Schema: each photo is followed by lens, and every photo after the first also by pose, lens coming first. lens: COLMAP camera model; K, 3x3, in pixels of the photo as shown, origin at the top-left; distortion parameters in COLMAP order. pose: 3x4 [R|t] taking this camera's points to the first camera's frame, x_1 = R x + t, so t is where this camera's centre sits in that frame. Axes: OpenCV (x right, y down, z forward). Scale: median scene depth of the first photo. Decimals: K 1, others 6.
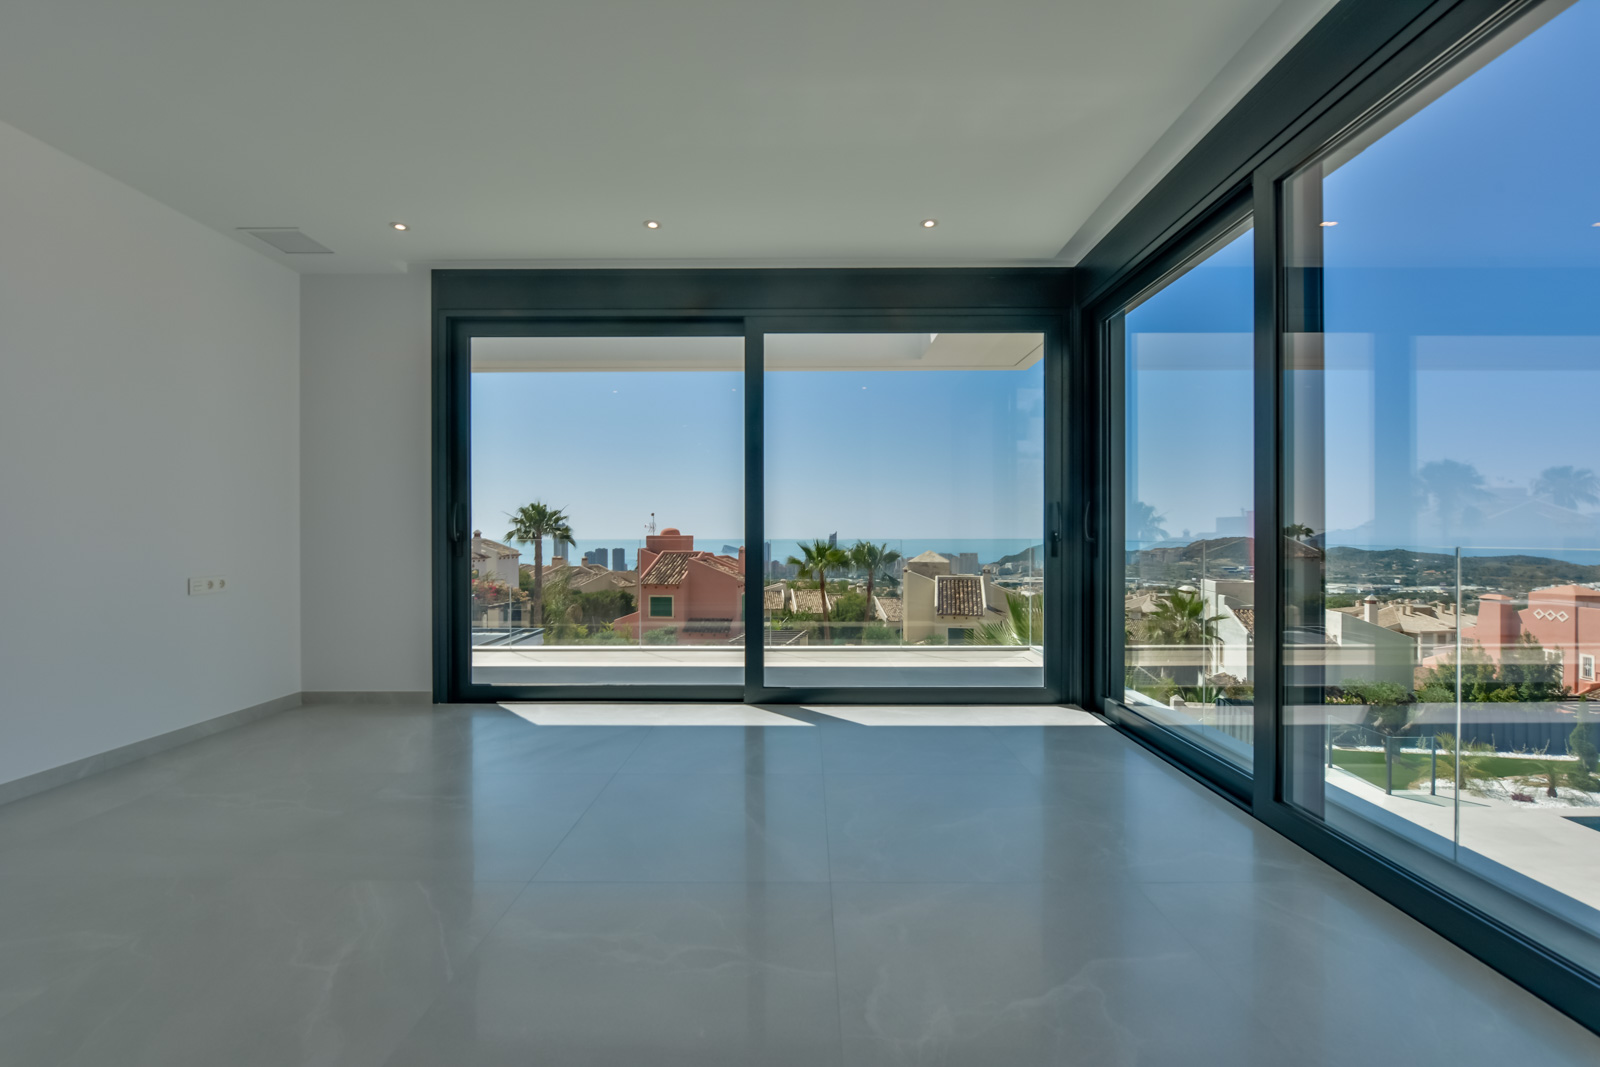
lens RADIAL K [[668.7, 0, 800.0], [0, 668.7, 533.5], [0, 0, 1]] dist [-0.004046, -0.000364]
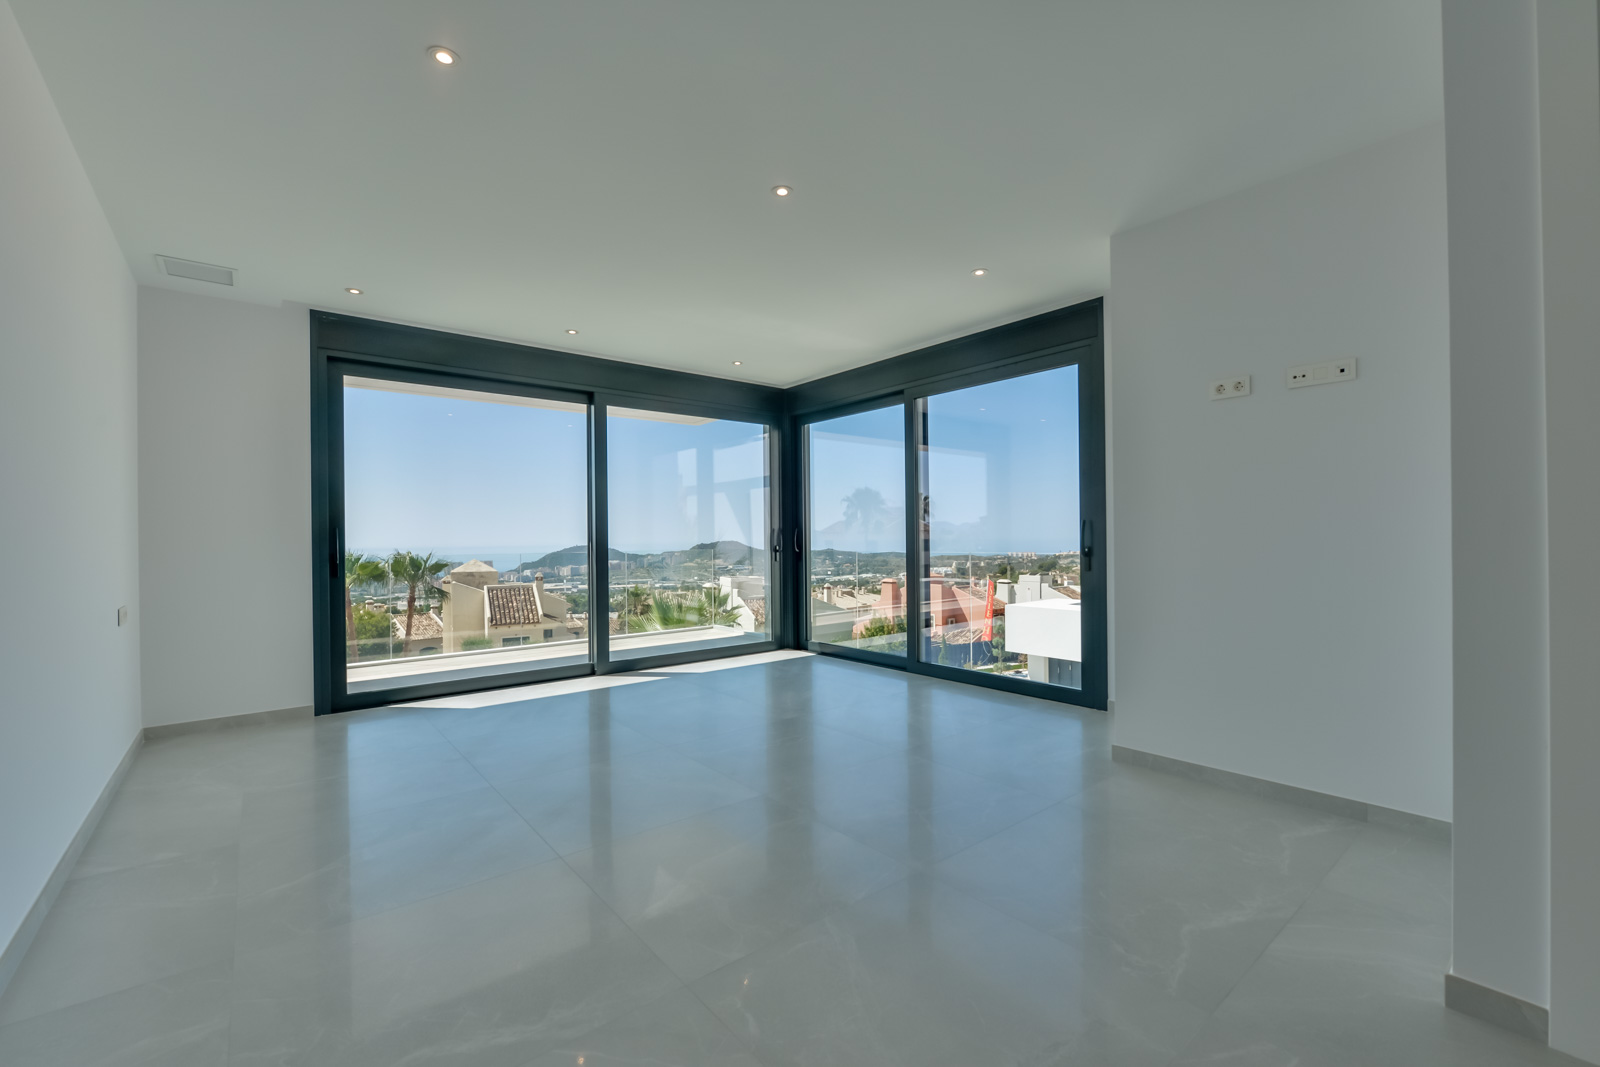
lens RADIAL K [[672.6, 0, 803.7], [0, 672.6, 536.6], [0, 0, 1]] dist [-0.005306, -0.001123]
pose [[0.767549, -0.006276, 0.640959, -0.069769], [0.008833, 0.999961, -0.000787, -0.002688], [-0.640929, 0.006266, 0.767574, -0.035765]]
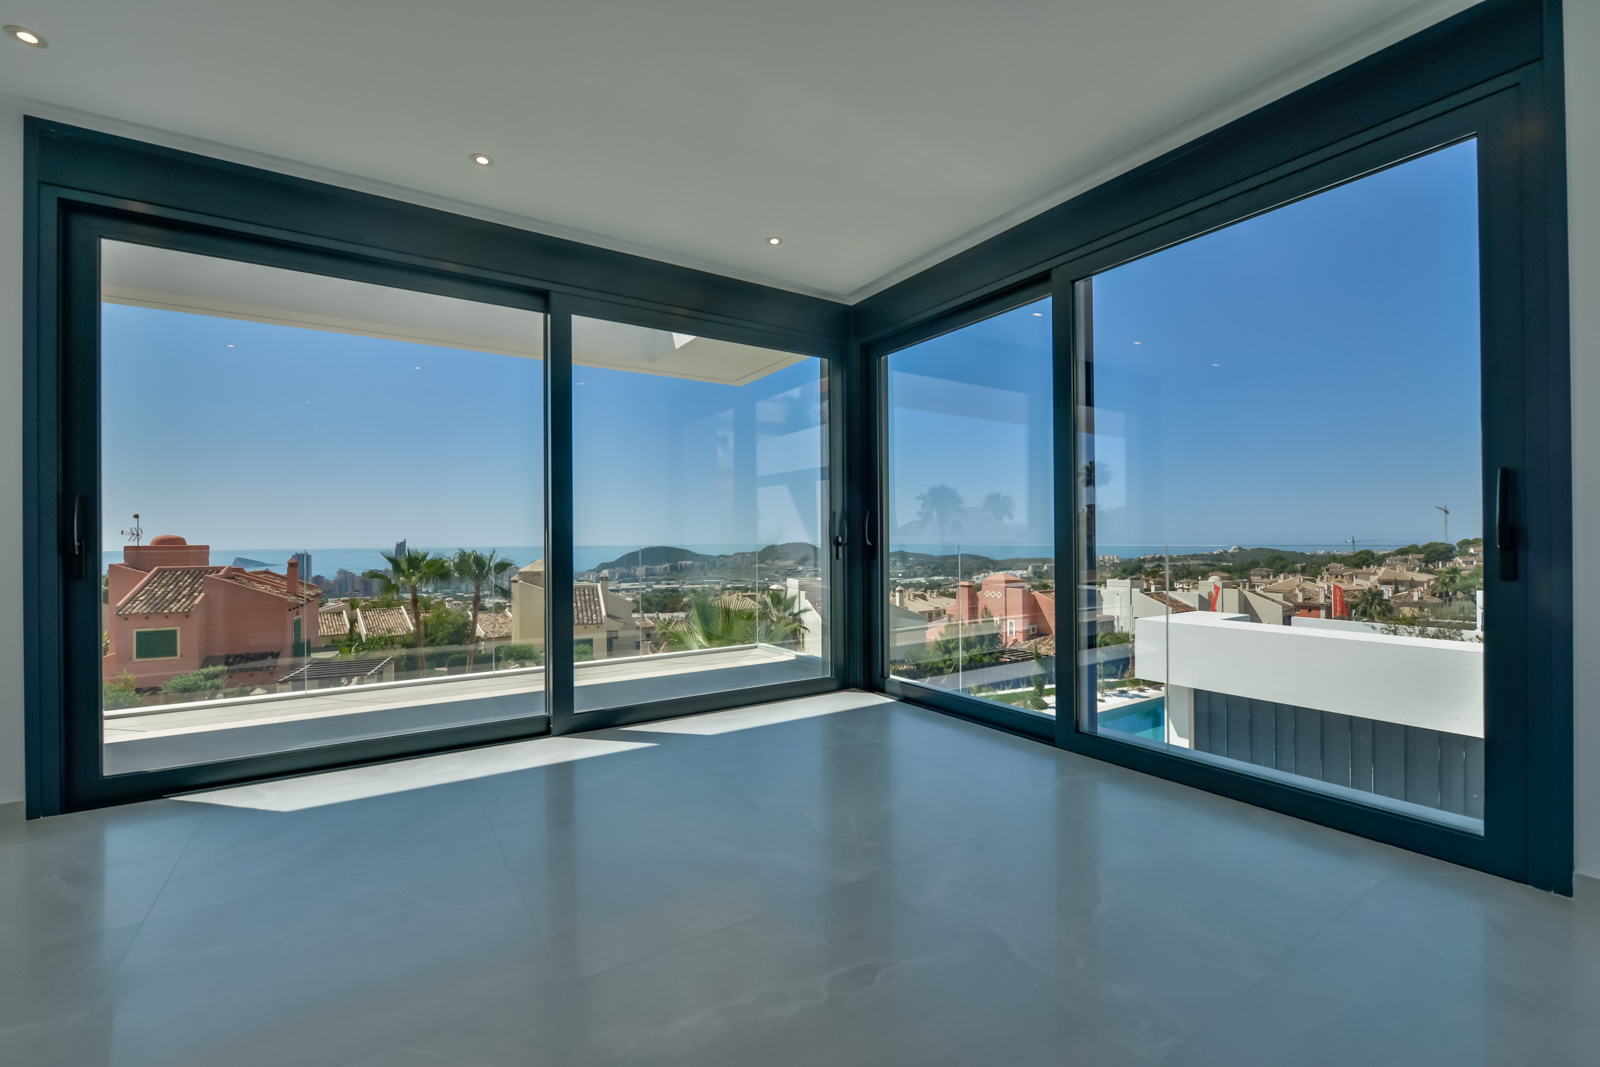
lens RADIAL K [[672.6, 0, 803.7], [0, 672.6, 536.6], [0, 0, 1]] dist [-0.005306, -0.001123]
pose [[0.830241, -0.002315, 0.557400, -0.032655], [0.005481, 0.999977, -0.004009, 0.000050], [-0.557378, 0.006384, 0.830234, 0.010083]]
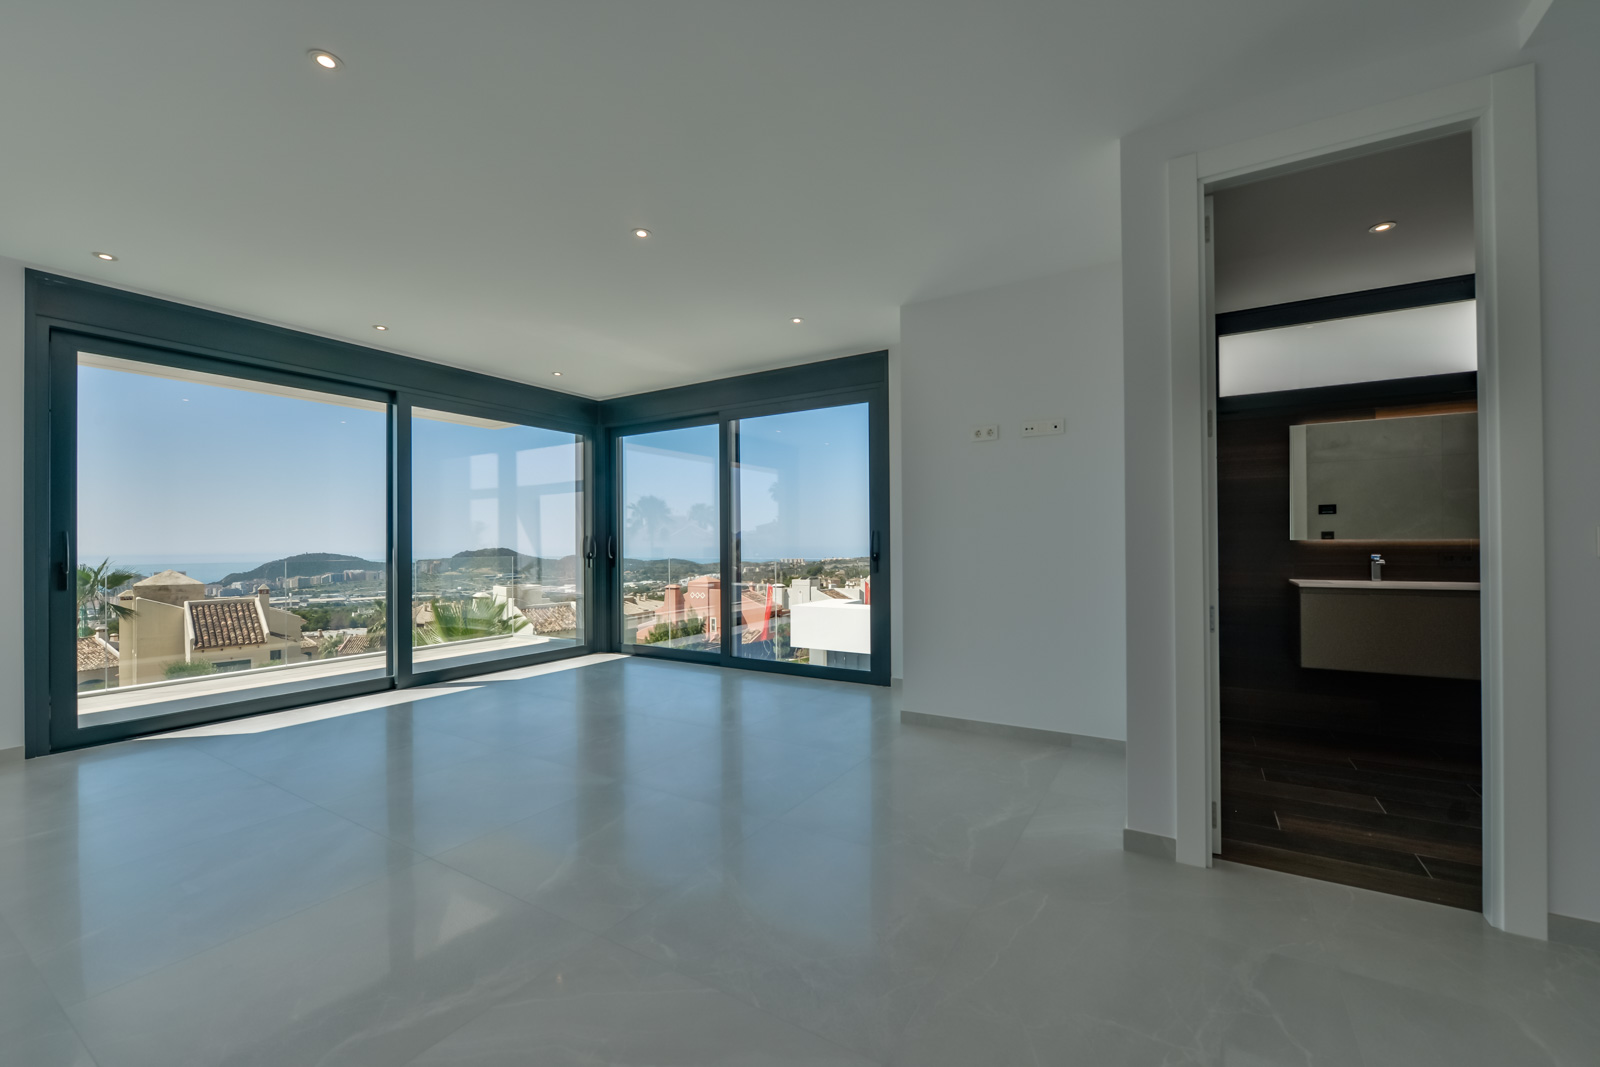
lens RADIAL K [[643.5, 0, 806.2], [0, 643.5, 538.2], [0, 0, 1]] dist [-0.001760, -0.002530]
pose [[0.513712, 0.003816, 0.857954, -0.081695], [0.005370, 0.999956, -0.007663, -0.002720], [-0.857946, 0.008544, 0.513669, -0.035140]]
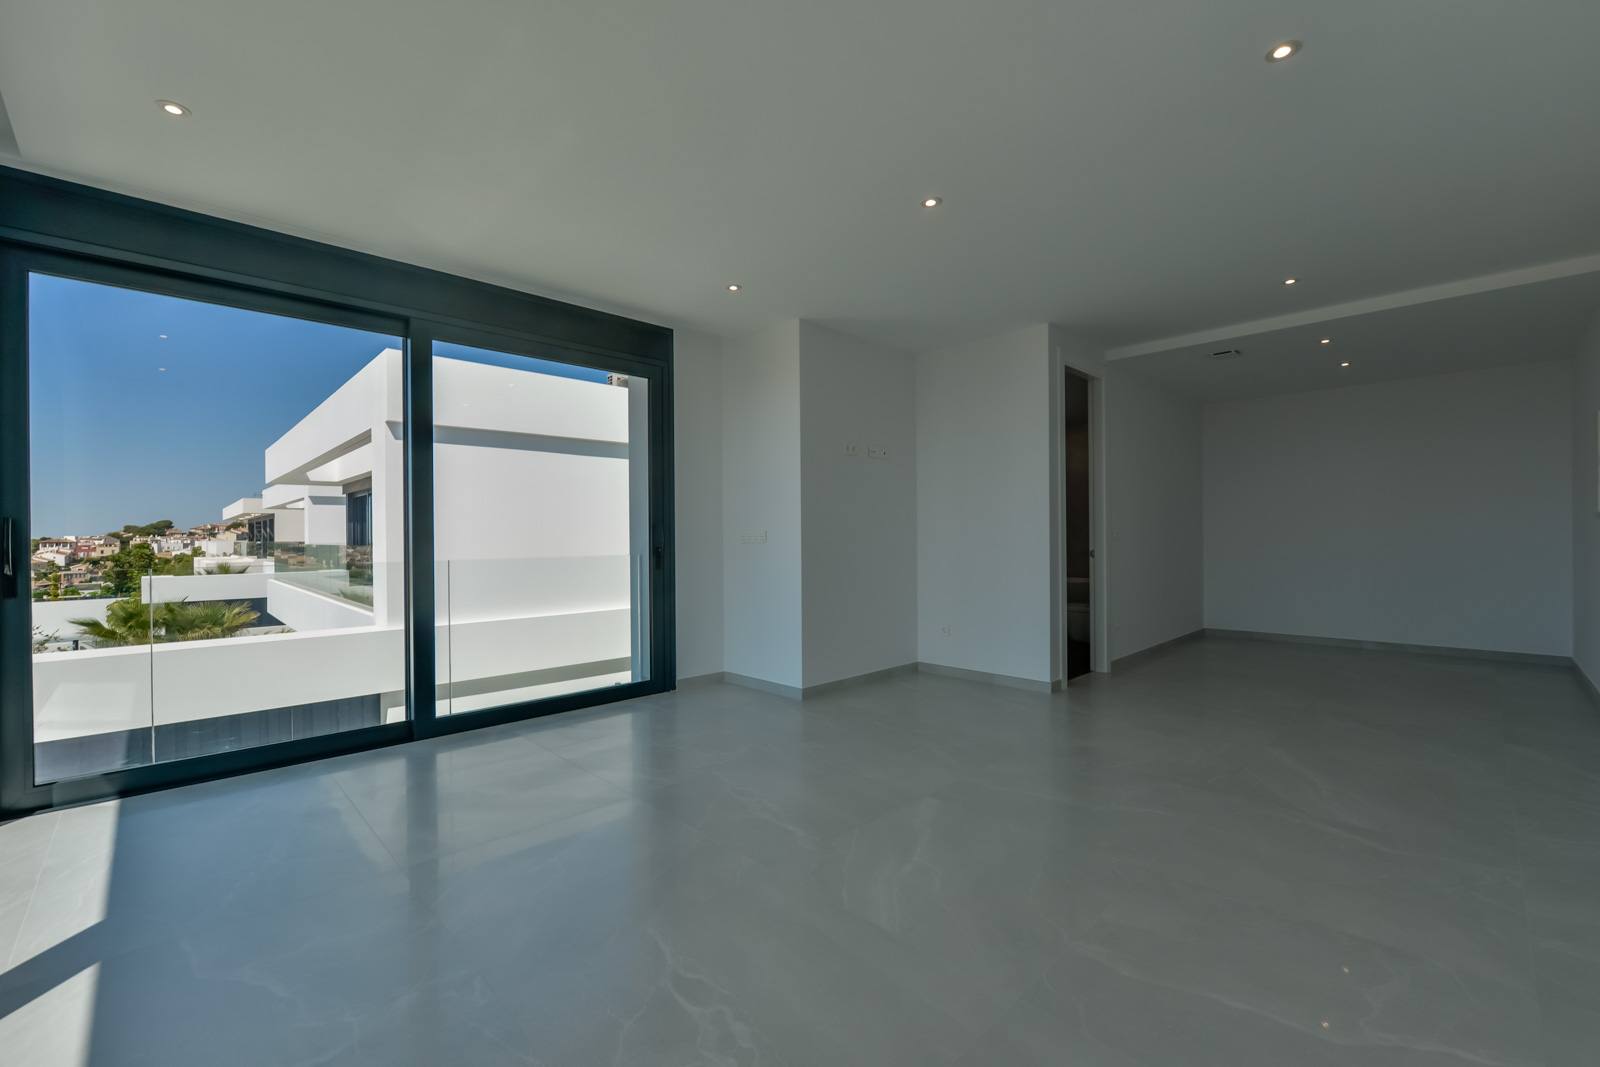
lens RADIAL K [[672.6, 0, 803.7], [0, 672.6, 536.6], [0, 0, 1]] dist [-0.005306, -0.001123]
pose [[-0.702469, 0.000651, 0.711714, -0.069000], [0.005062, 0.999979, 0.004081, -0.002949], [-0.711696, 0.006469, -0.702457, 0.094702]]
